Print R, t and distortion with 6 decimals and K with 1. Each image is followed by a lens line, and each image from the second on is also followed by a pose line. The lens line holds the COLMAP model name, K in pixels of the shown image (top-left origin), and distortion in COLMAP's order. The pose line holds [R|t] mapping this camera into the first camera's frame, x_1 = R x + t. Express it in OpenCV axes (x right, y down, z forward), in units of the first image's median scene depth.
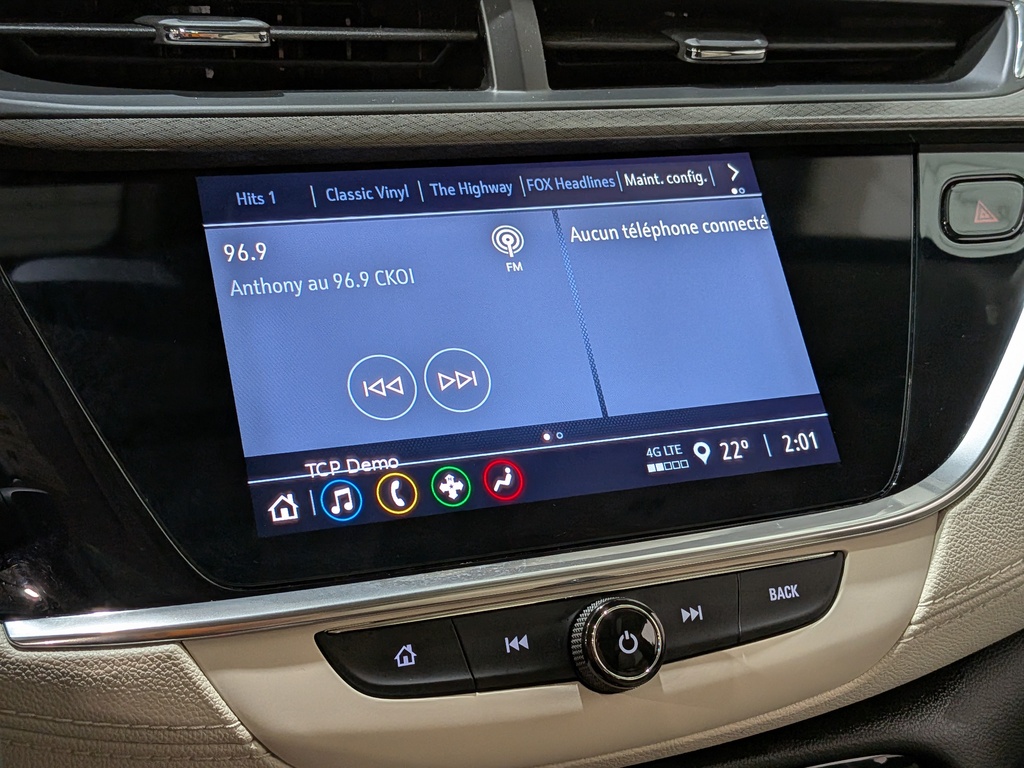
lens RADIAL K [[1534.9, 0, 533.9], [0, 1534.9, 417.4], [0, 0, 1]] dist [0.047454, 0.000000]
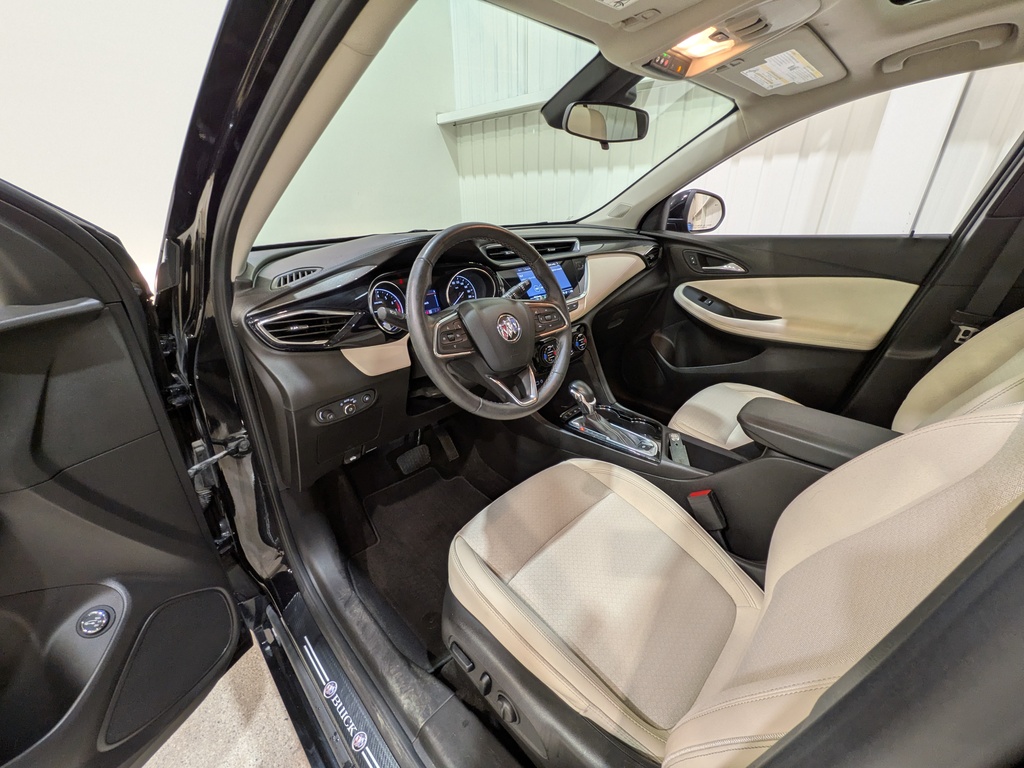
lens RADIAL K [[422.5, 0, 518.2], [0, 422.5, 379.9], [0, 0, 1]] dist [0.003944, -0.000257]
pose [[0.918261, -0.190991, 0.346869, -1.178360], [0.160771, 0.980363, 0.114195, 0.209929], [-0.361868, -0.049094, 0.930936, -1.381061]]
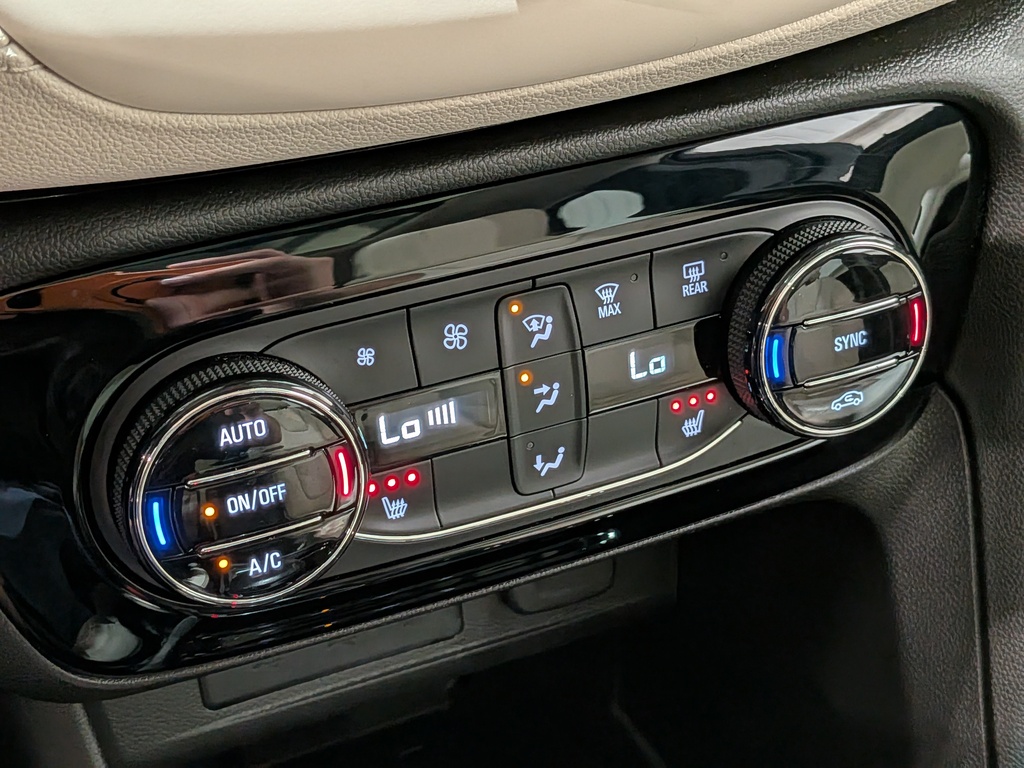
lens RADIAL K [[1534.9, 0, 510.6], [0, 1534.9, 376.7], [0, 0, 1]] dist [0.047454, 0.000000]
pose [[0.999281, -0.021434, 0.031276, 0.003922], [0.010848, 0.952022, 0.305839, 0.127325], [-0.036331, -0.305279, 0.951570, 0.288461]]
